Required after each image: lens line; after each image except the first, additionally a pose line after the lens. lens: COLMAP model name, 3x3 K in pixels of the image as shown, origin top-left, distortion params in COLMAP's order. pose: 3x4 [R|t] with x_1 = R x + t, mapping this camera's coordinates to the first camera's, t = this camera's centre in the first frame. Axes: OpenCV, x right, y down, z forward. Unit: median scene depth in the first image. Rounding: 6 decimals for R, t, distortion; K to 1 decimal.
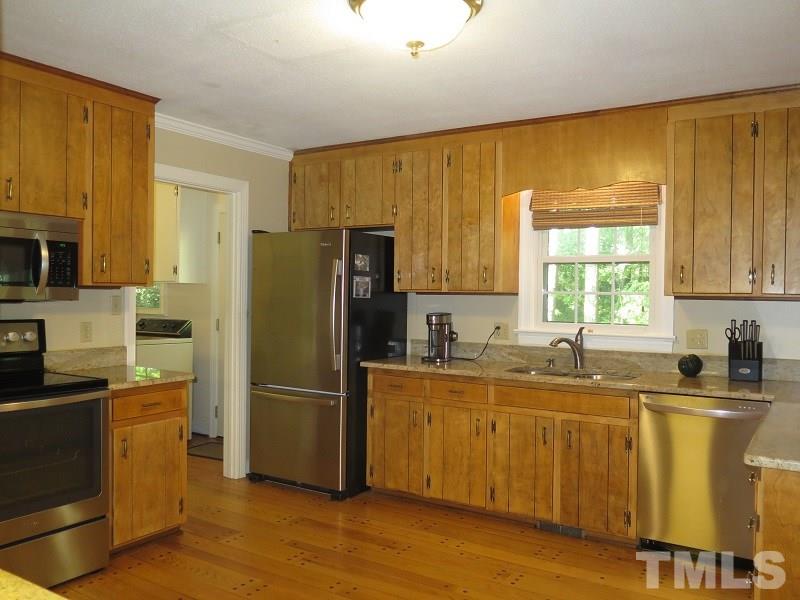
lens RADIAL K [[676.1, 0, 399.9], [0, 676.1, 298.1], [0, 0, 1]] dist [-0.009649, -0.006495]
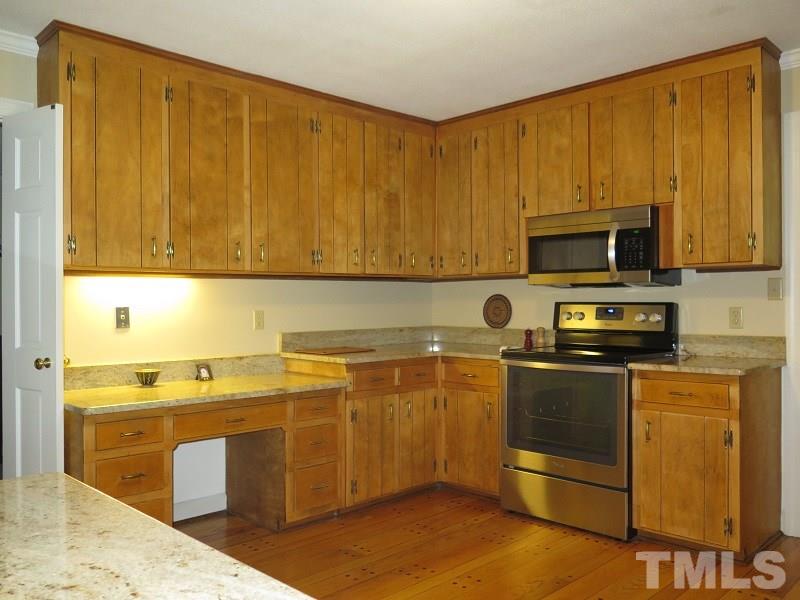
lens RADIAL K [[676.1, 0, 400.0], [0, 676.1, 302.4], [0, 0, 1]] dist [-0.009649, -0.006495]
pose [[-0.222604, -0.012164, -0.974833, 0.689378], [-0.006565, 0.999918, -0.010977, 0.052873], [0.974887, 0.003956, -0.222666, 0.949574]]
